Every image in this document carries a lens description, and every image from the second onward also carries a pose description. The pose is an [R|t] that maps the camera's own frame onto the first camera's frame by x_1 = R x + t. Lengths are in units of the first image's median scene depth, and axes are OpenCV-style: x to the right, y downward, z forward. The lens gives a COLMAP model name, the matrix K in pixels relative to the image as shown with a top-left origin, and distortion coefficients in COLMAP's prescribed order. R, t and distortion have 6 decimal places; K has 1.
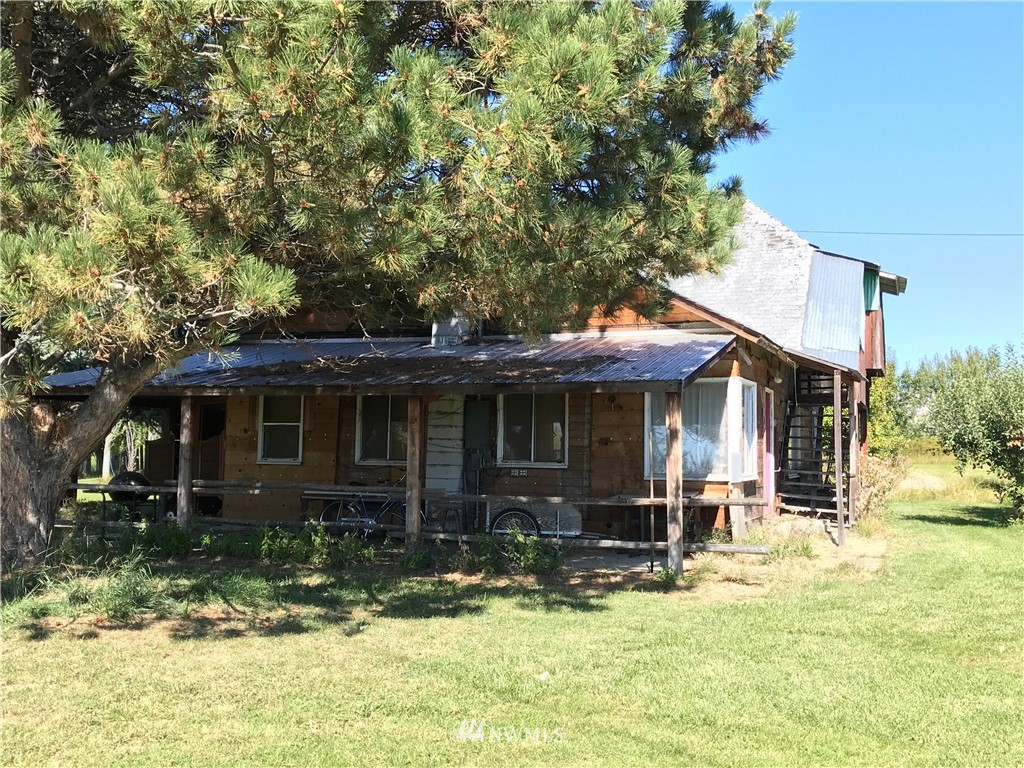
lens RADIAL K [[1078.2, 0, 507.1], [0, 1078.2, 377.8], [0, 0, 1]] dist [0.018846, 0.000000]
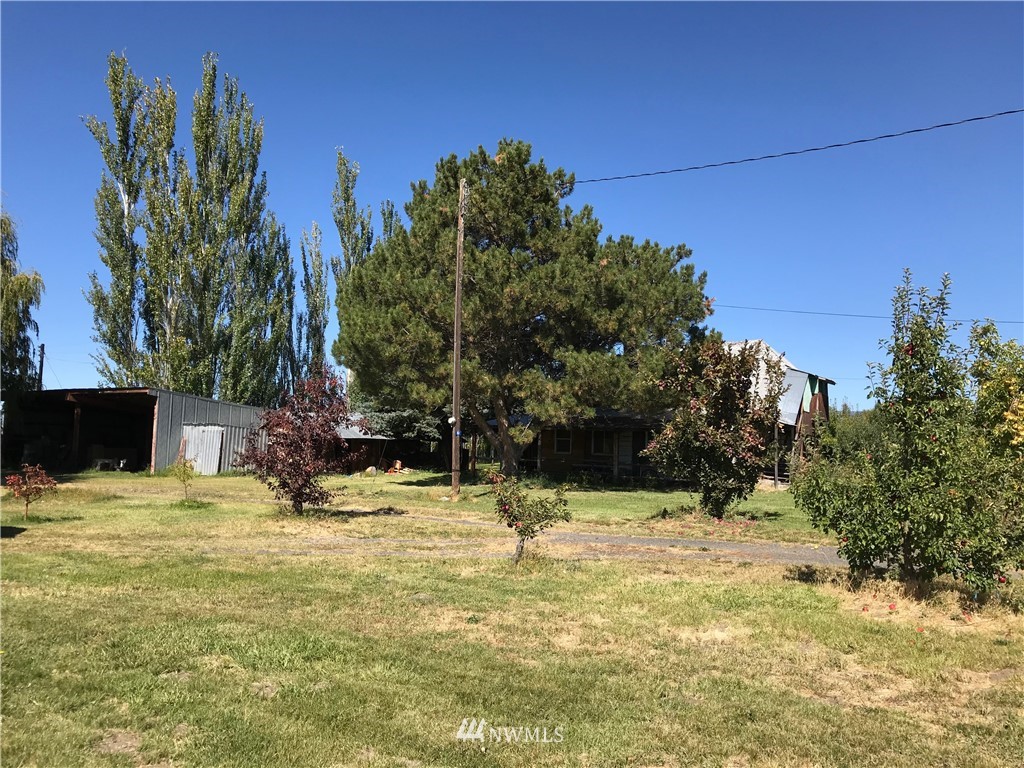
lens RADIAL K [[840.8, 0, 515.7], [0, 840.8, 381.8], [0, 0, 1]] dist [0.016146, -0.016078]
pose [[0.982514, 0.000565, -0.186190, 0.064768], [-0.005750, 0.999610, -0.027309, -0.048125], [0.186102, 0.027902, 0.982134, -1.166728]]
